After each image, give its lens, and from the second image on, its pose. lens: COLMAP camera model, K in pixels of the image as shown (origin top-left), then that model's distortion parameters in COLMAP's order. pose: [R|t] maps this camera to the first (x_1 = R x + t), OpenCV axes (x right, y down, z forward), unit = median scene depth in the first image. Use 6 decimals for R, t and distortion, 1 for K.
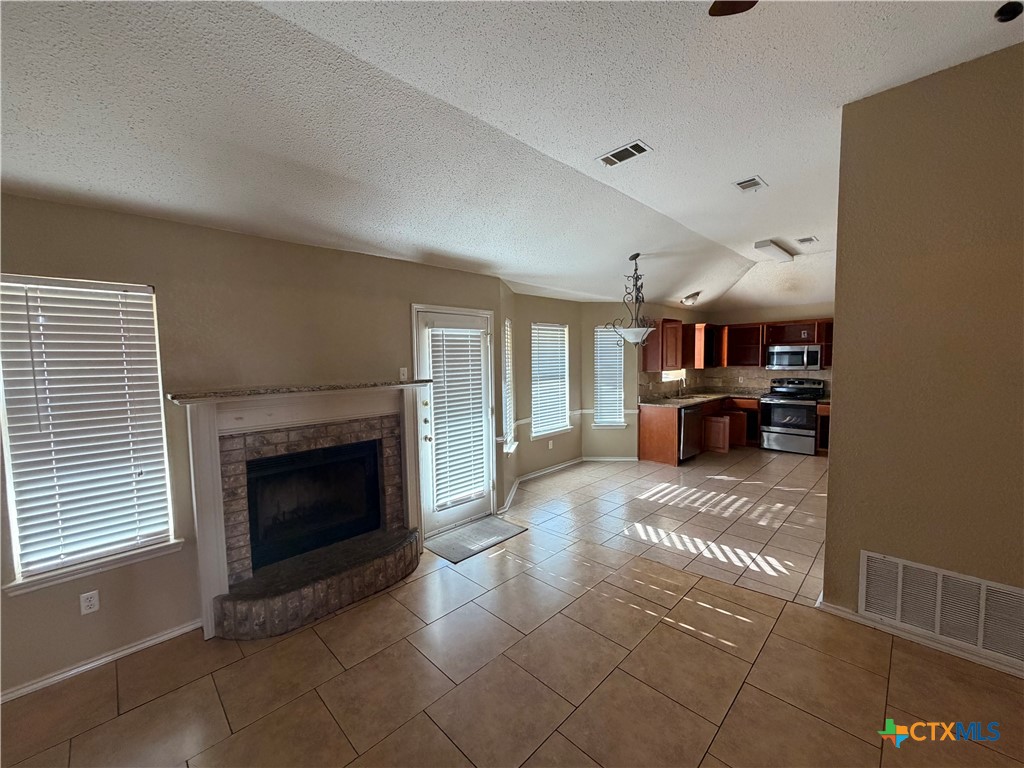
lens RADIAL K [[409.0, 0, 510.1], [0, 409.0, 380.5], [0, 0, 1]] dist [-0.001274, 0.000242]
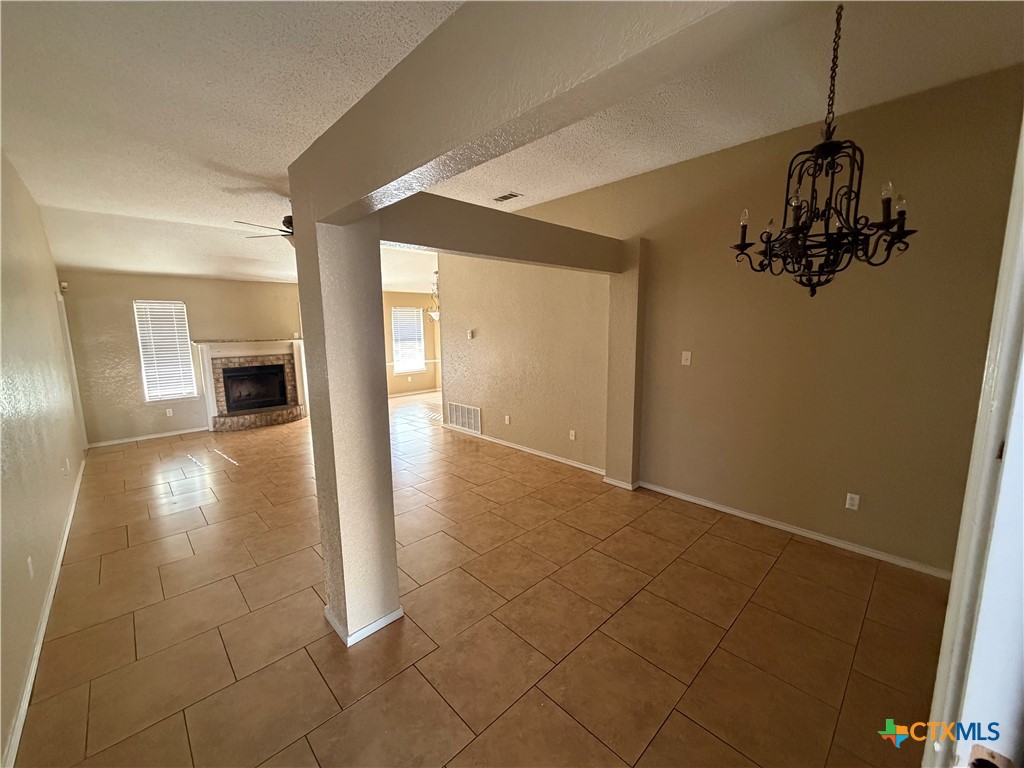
lens RADIAL K [[409.0, 0, 509.3], [0, 409.0, 382.8], [0, 0, 1]] dist [-0.001274, 0.000242]
pose [[0.999873, 0.011296, -0.011254, 0.992010], [-0.010282, 0.996210, 0.086376, 0.038390], [0.012187, -0.086250, 0.996199, -1.290677]]
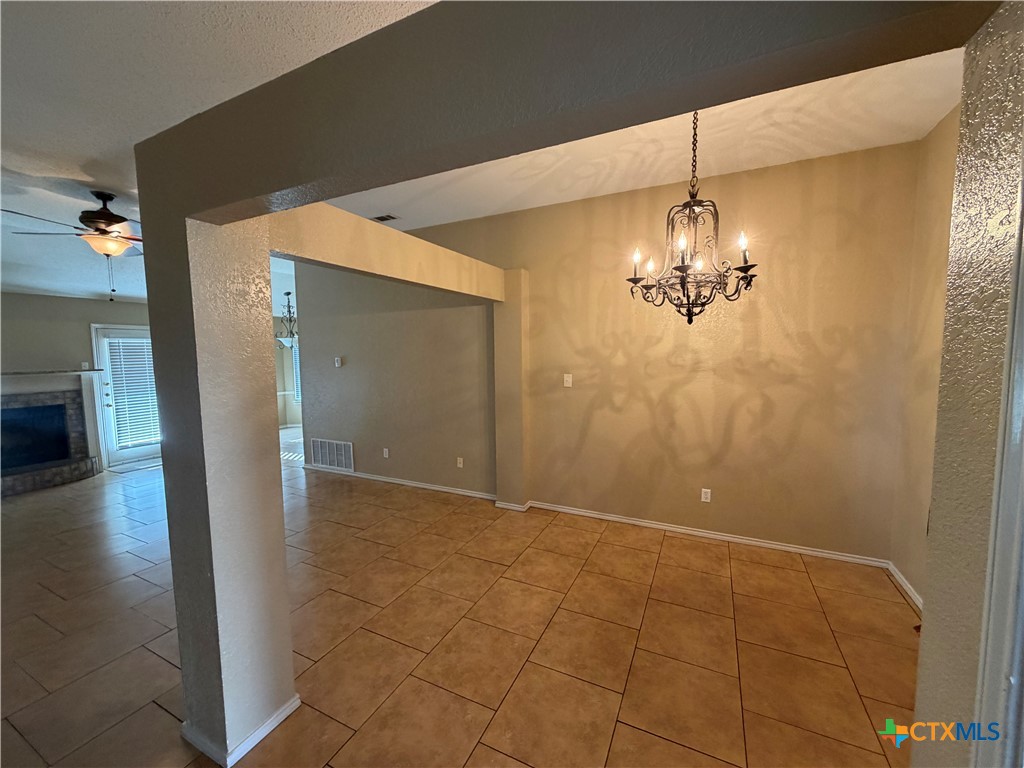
lens RADIAL K [[409.0, 0, 509.4], [0, 409.0, 383.7], [0, 0, 1]] dist [-0.001274, 0.000242]
pose [[0.942954, -0.017193, 0.332479, 0.890527], [0.011102, 0.999734, 0.020212, 0.045325], [-0.332738, -0.015368, 0.942894, -1.248592]]
